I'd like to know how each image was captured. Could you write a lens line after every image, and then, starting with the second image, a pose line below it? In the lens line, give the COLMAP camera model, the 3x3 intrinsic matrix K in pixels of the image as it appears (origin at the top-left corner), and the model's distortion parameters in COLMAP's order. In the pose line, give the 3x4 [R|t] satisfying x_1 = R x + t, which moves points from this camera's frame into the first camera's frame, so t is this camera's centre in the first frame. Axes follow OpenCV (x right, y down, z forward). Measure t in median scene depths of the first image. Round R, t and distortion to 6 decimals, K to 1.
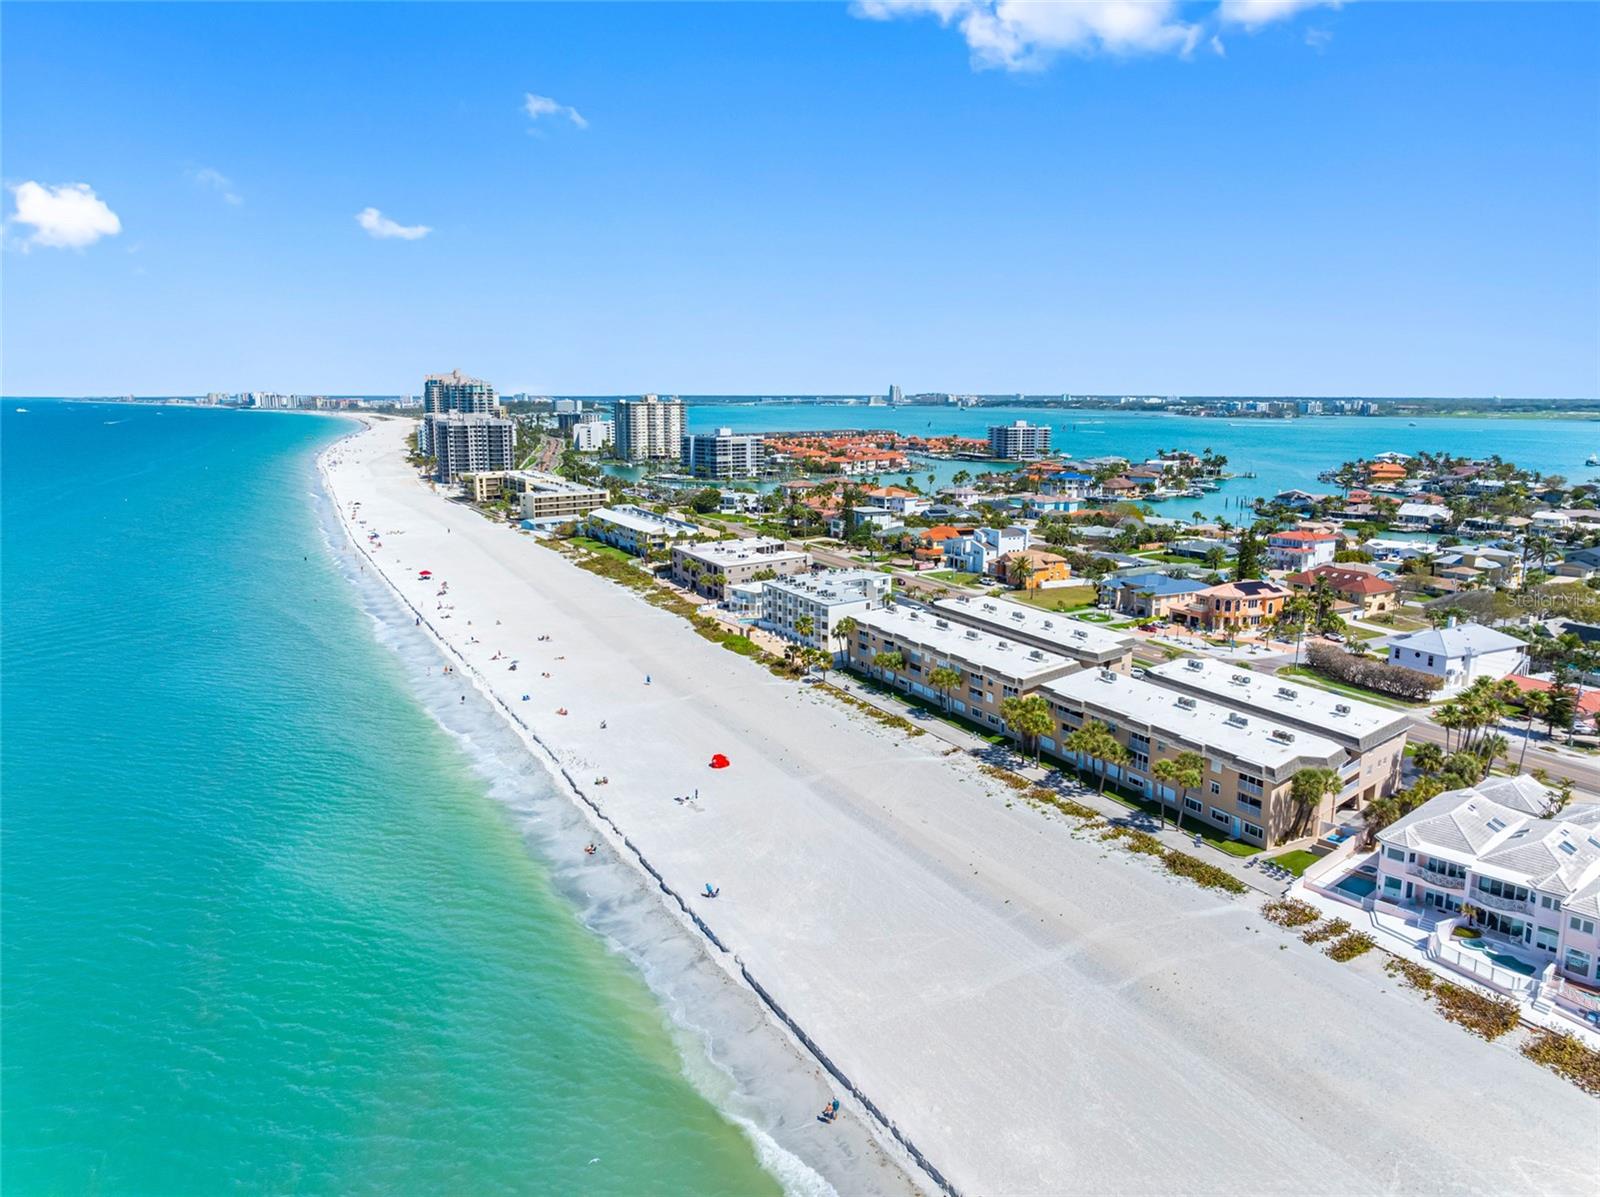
lens RADIAL K [[1105.9, 0, 804.9], [0, 1105.9, 598.7], [0, 0, 1]] dist [0.004727, -0.002956]
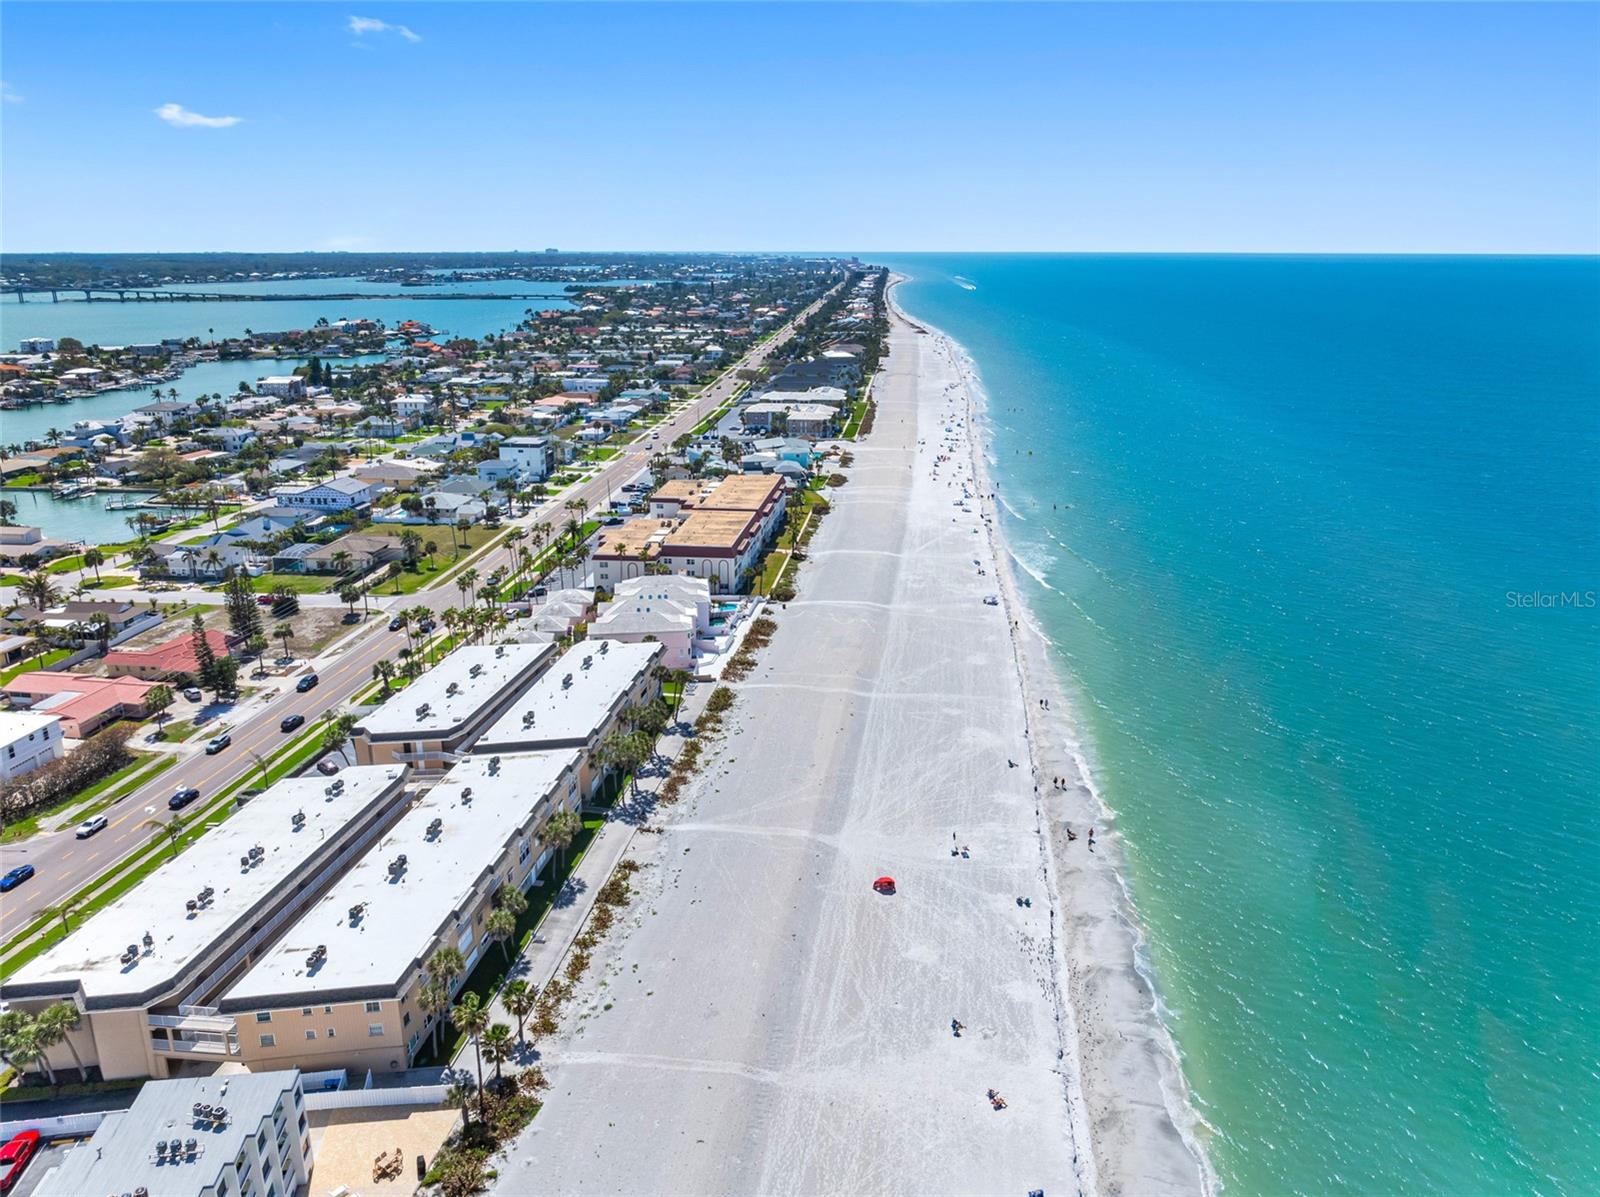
lens RADIAL K [[1128.5, 0, 796.4], [0, 1128.5, 597.0], [0, 0, 1]] dist [-0.001889, -0.005433]
pose [[-0.810827, -0.175366, 0.558397, -0.318964], [0.105887, 0.894362, 0.434632, -0.302355], [-0.575628, 0.411538, -0.706603, 1.047406]]
